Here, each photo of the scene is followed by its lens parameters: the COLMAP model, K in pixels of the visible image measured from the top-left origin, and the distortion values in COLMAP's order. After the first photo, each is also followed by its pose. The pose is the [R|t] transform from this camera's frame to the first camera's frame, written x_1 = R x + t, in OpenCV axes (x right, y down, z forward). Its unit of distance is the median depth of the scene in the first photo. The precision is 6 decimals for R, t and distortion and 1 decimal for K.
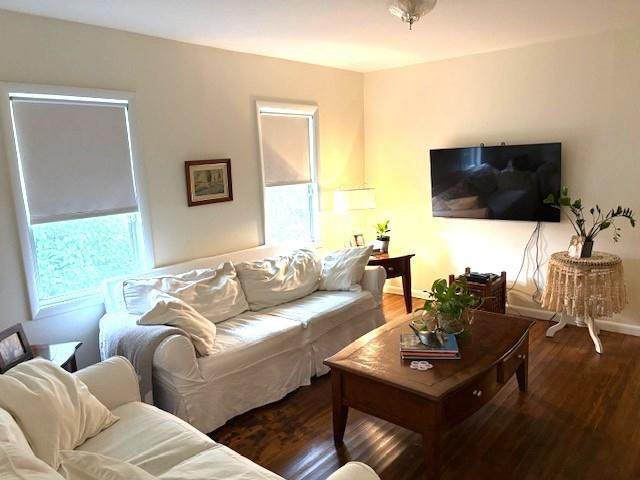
lens RADIAL K [[480.1, 0, 320.0], [0, 480.1, 240.0], [0, 0, 1]] dist [0.068264, -0.065959]
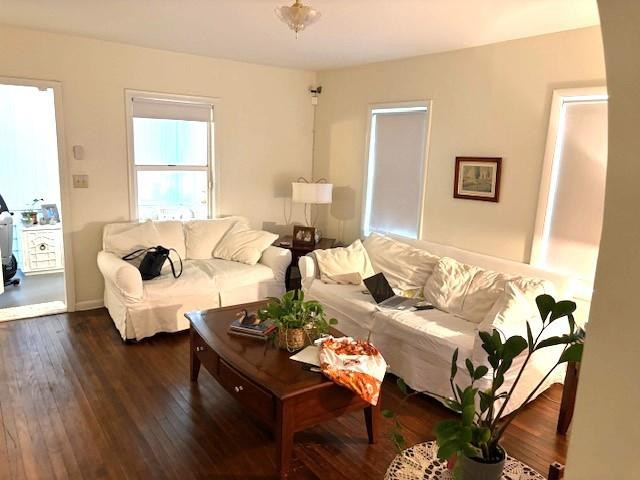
lens RADIAL K [[480.1, 0, 320.0], [0, 480.1, 240.0], [0, 0, 1]] dist [0.068264, -0.065959]
pose [[-0.217338, 0.217598, -0.951533, 0.859989], [-0.190561, 0.946618, 0.260000, -0.204824], [0.957314, 0.237833, -0.164271, 0.900636]]
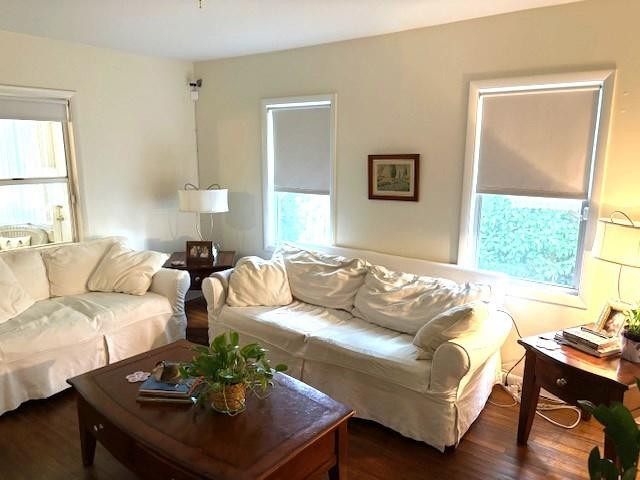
lens RADIAL K [[480.1, 0, 320.0], [0, 480.1, 240.0], [0, 0, 1]] dist [0.068264, -0.065959]
pose [[0.065302, 0.230295, -0.970927, 0.730843], [-0.170747, 0.961233, 0.216512, -0.187099], [0.983149, 0.151644, 0.102092, 0.795995]]
